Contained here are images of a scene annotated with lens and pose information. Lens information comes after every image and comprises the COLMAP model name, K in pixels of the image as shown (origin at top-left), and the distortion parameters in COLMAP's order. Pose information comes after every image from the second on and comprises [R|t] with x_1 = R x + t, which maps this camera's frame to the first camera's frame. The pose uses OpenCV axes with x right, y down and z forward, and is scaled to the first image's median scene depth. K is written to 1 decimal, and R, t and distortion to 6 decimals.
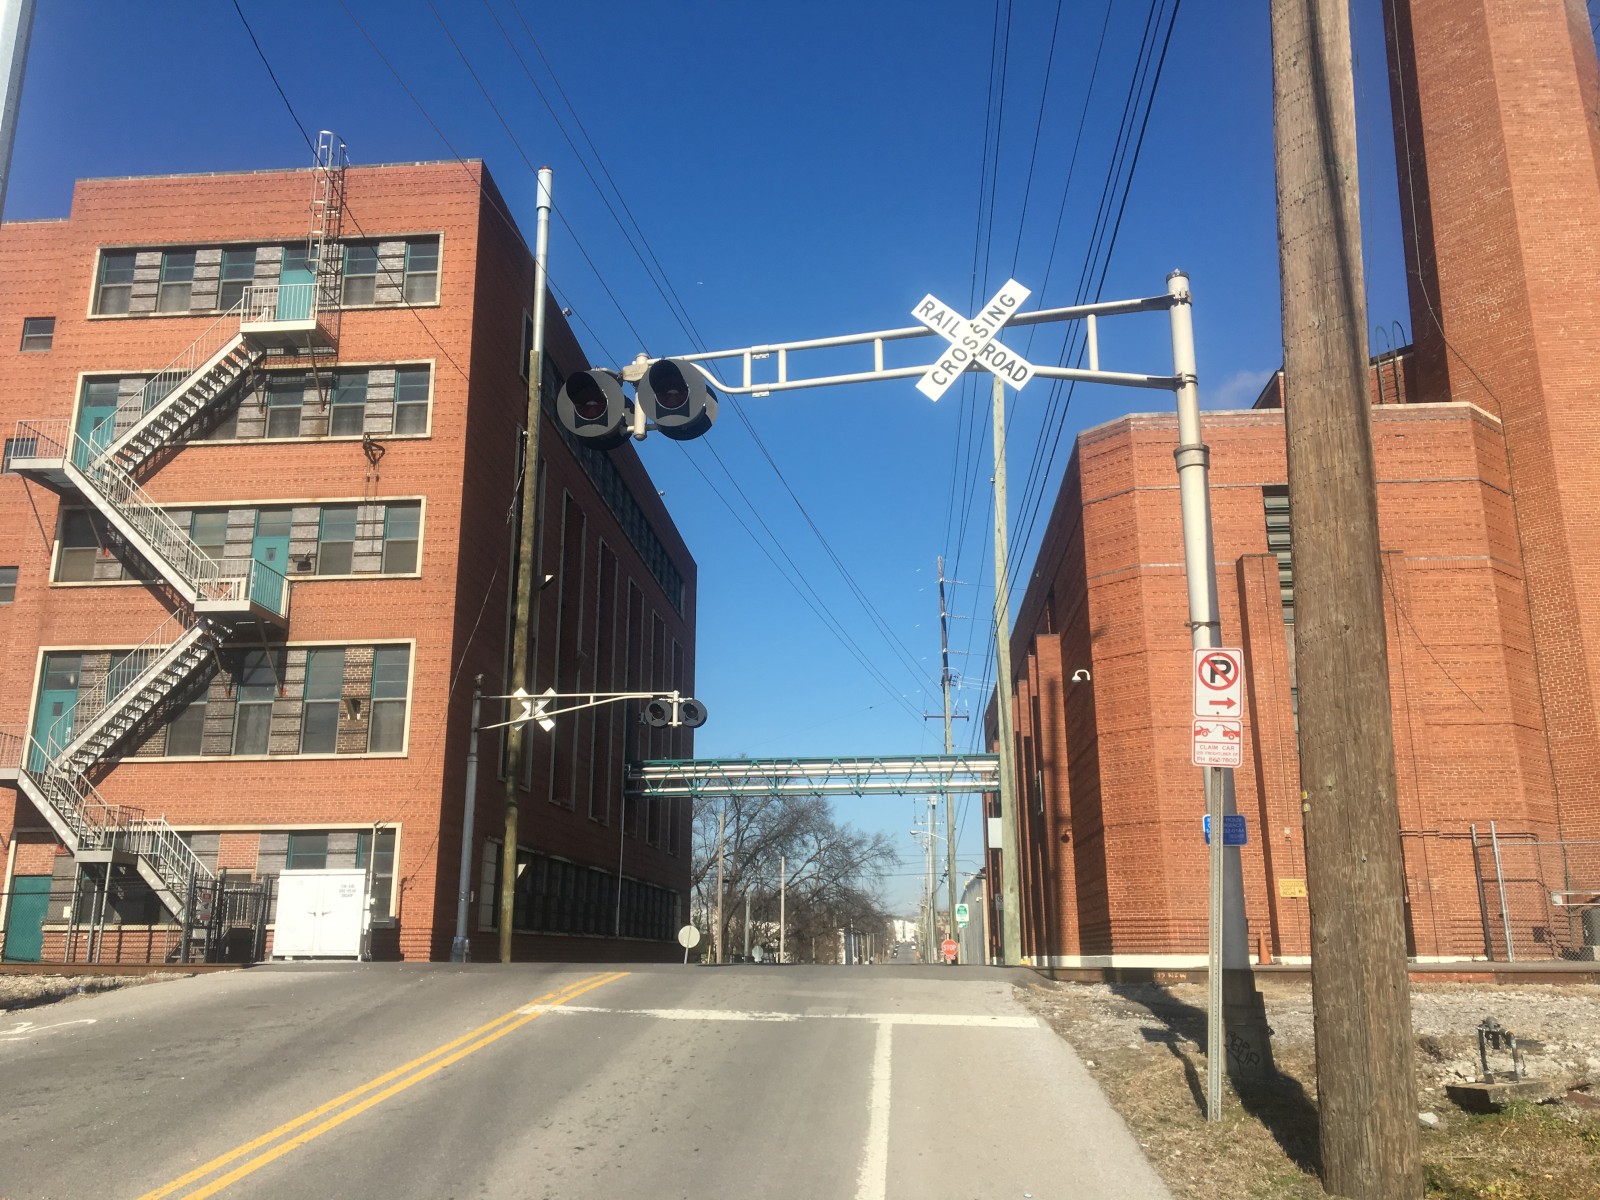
lens RADIAL K [[1507.8, 0, 778.7], [0, 1507.8, 572.2], [0, 0, 1]] dist [0.138901, -0.215277]
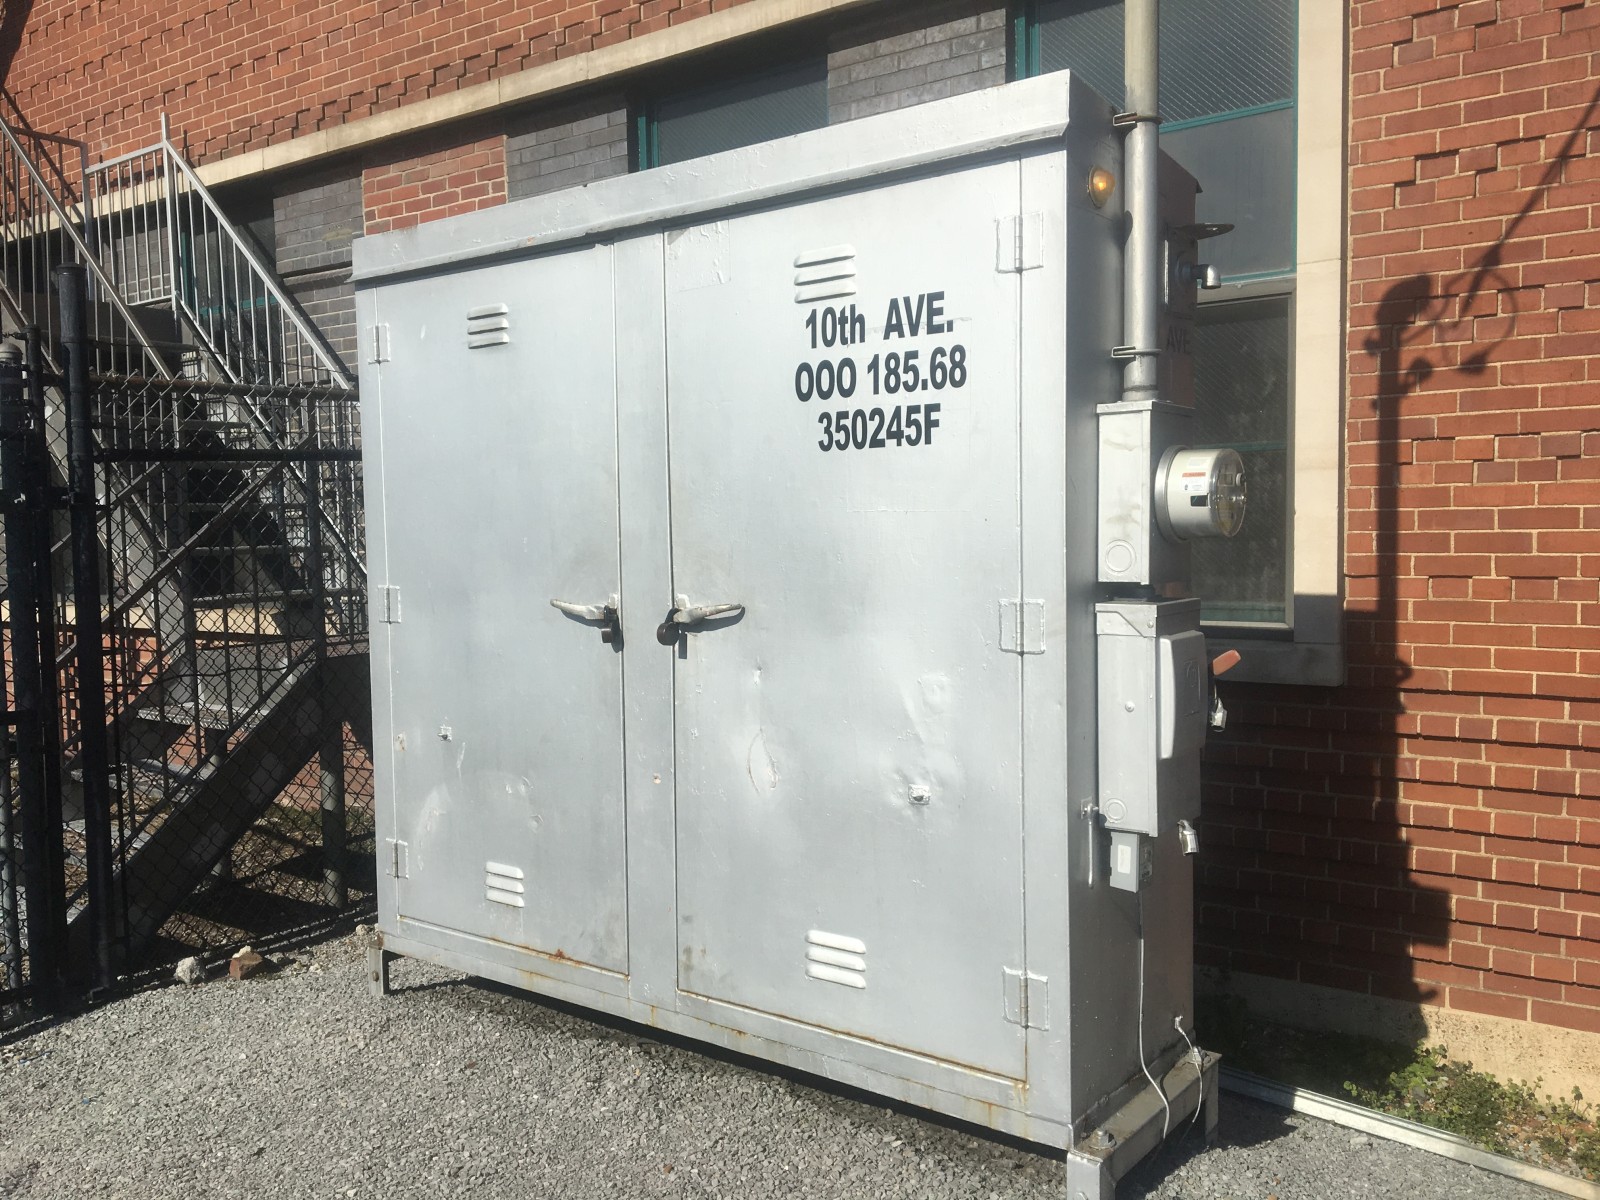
lens RADIAL K [[1420.7, 0, 776.0], [0, 1420.7, 598.4], [0, 0, 1]] dist [0.068025, -0.086519]
pose [[0.890662, 0.003968, -0.454648, -0.250950], [0.132365, 0.954385, 0.267636, 0.198438], [0.434972, -0.298553, 0.849509, 0.926308]]
